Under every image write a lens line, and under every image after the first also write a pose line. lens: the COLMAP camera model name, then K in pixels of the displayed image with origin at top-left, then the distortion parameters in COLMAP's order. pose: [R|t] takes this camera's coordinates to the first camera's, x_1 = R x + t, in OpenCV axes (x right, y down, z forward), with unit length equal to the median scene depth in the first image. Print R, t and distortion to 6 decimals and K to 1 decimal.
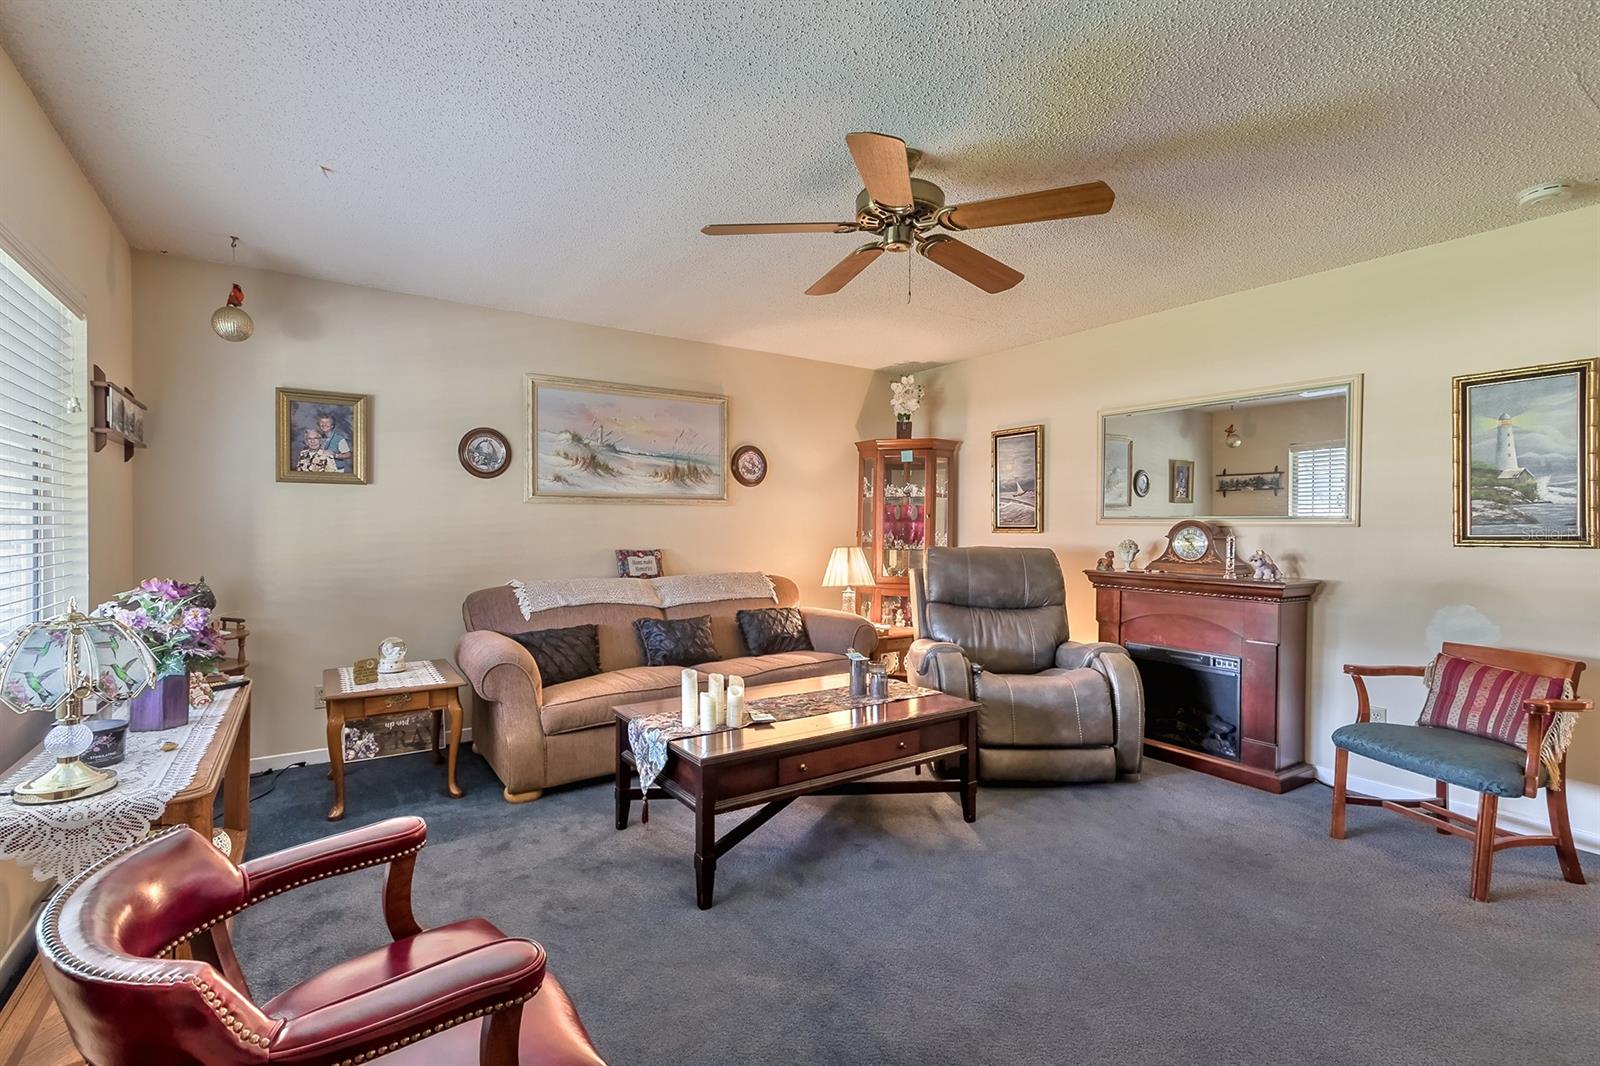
lens RADIAL K [[716.4, 0, 800.0], [0, 716.4, 533.0], [0, 0, 1]] dist [-0.000614, -0.000032]
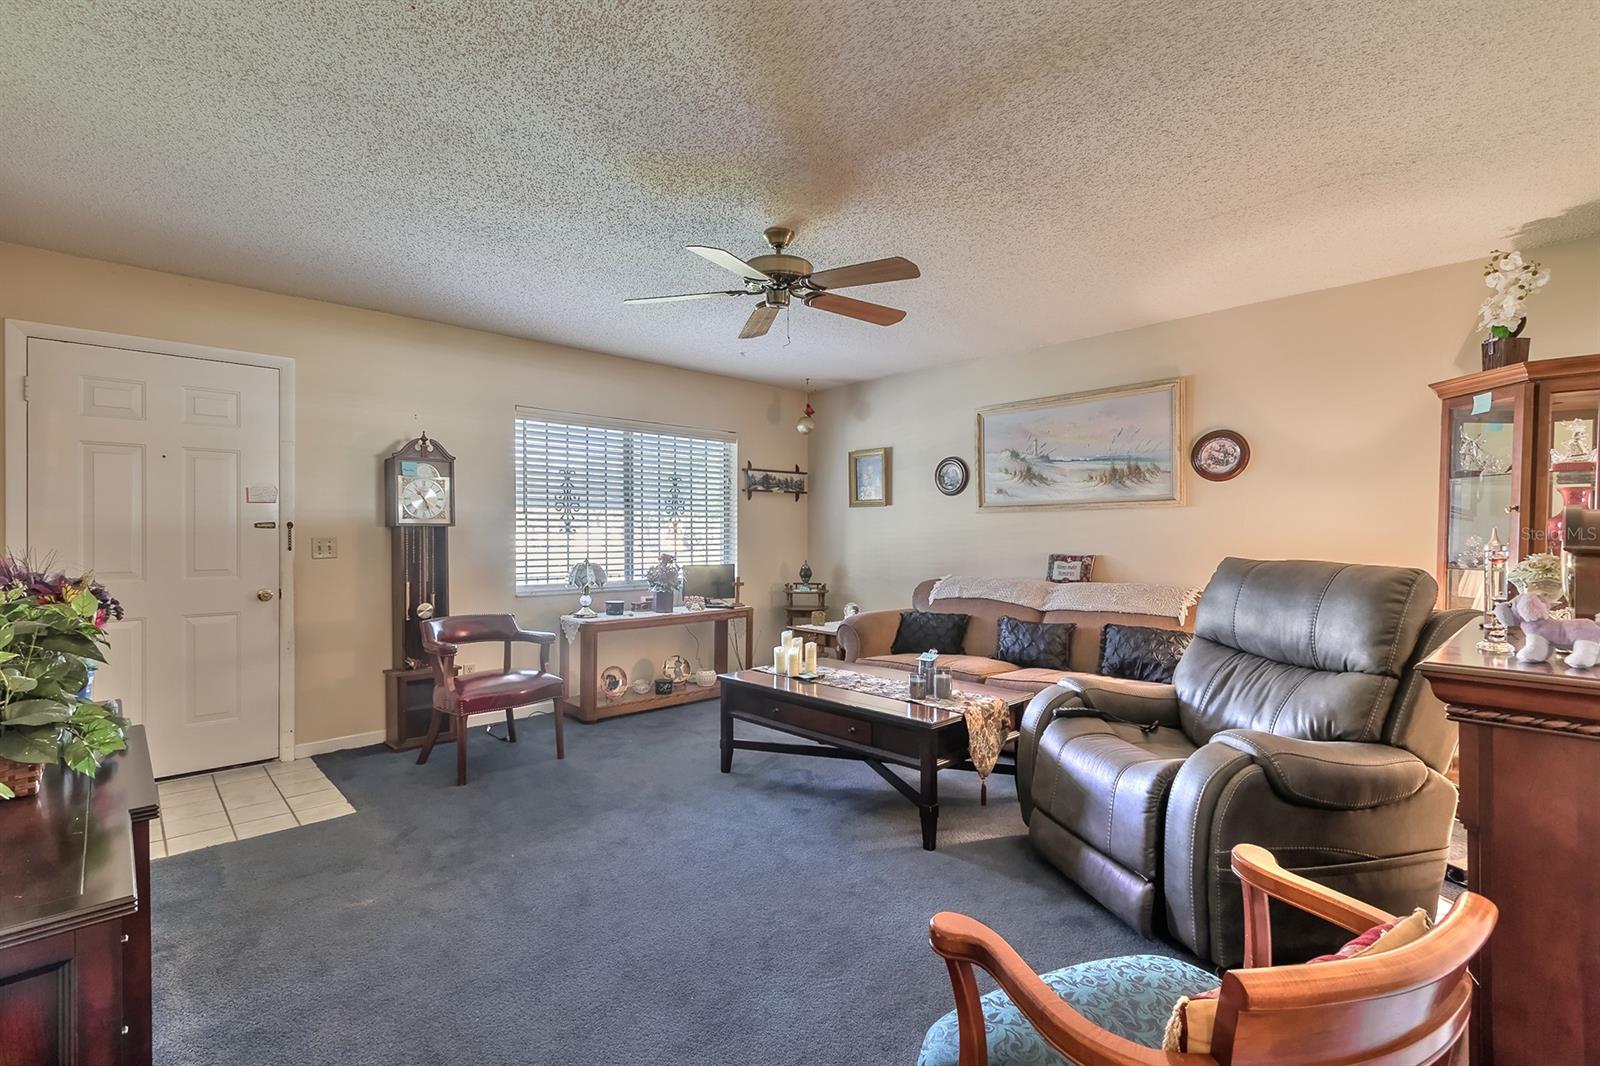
lens RADIAL K [[750.5, 0, 800.0], [0, 750.5, 533.0], [0, 0, 1]] dist [0.032281, -0.000042]
pose [[0.167303, -0.006394, -0.985885, 0.784013], [-0.008927, 0.999928, -0.008000, 0.004637], [0.985865, 0.010139, 0.167234, 0.451859]]
